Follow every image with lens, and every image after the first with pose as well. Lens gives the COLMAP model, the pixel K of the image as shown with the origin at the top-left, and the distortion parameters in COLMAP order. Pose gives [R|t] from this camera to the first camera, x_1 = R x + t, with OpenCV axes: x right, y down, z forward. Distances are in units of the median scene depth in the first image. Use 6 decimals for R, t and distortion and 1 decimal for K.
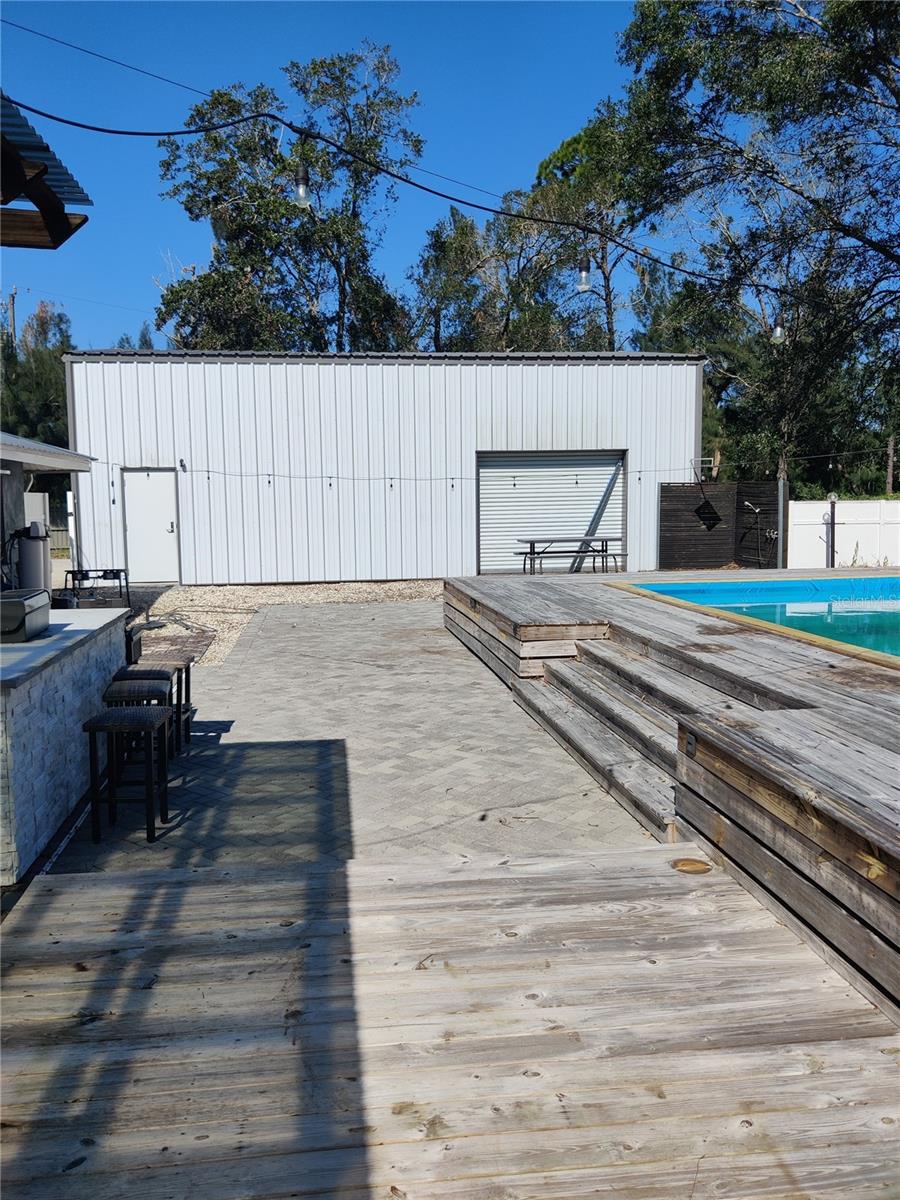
lens RADIAL K [[885.5, 0, 450.0], [0, 885.5, 600.0], [0, 0, 1]] dist [0.045173, -0.066788]
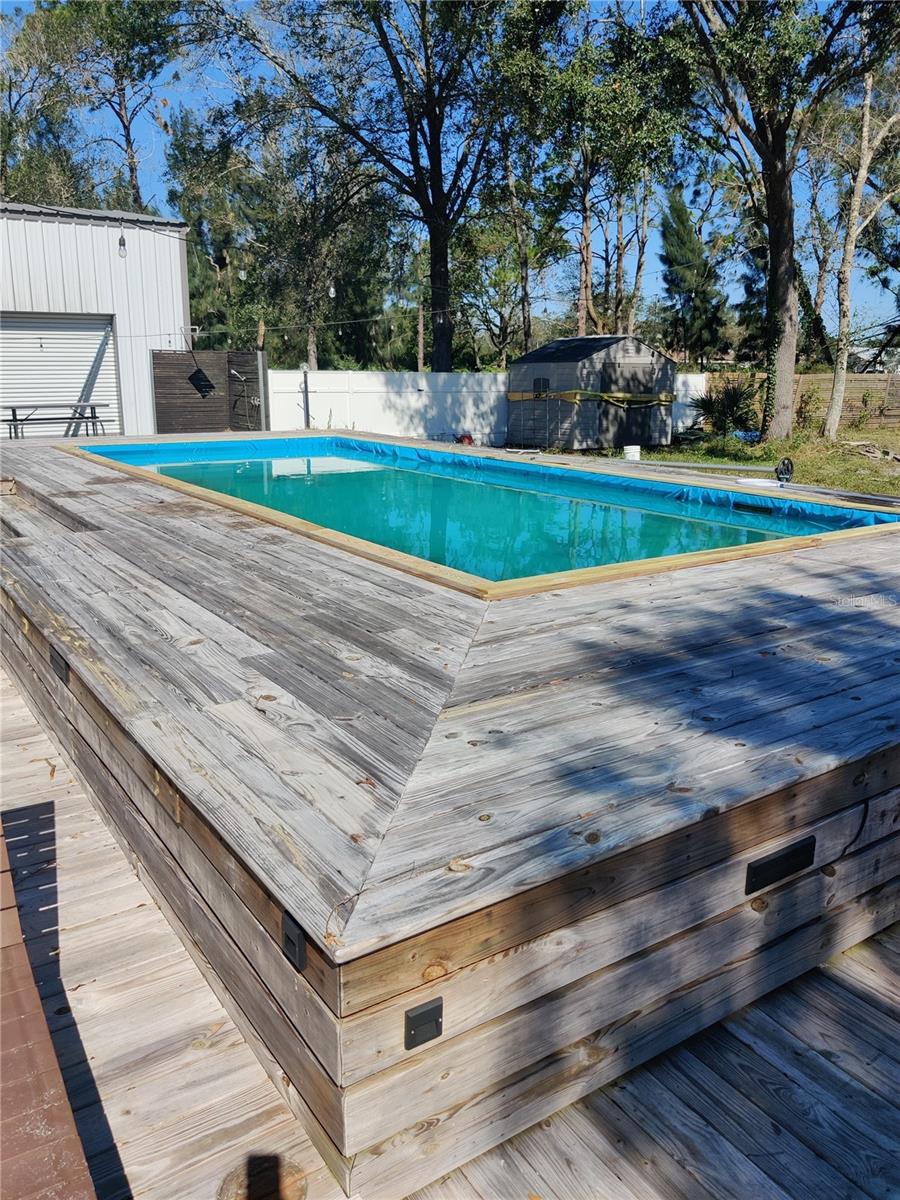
lens RADIAL K [[885.5, 0, 450.0], [0, 885.5, 600.0], [0, 0, 1]] dist [0.045173, -0.066788]
pose [[0.905229, -0.091257, 0.415010, 0.095241], [0.033225, 0.988877, 0.144974, 0.015441], [-0.423624, -0.117446, 0.898192, -0.098066]]
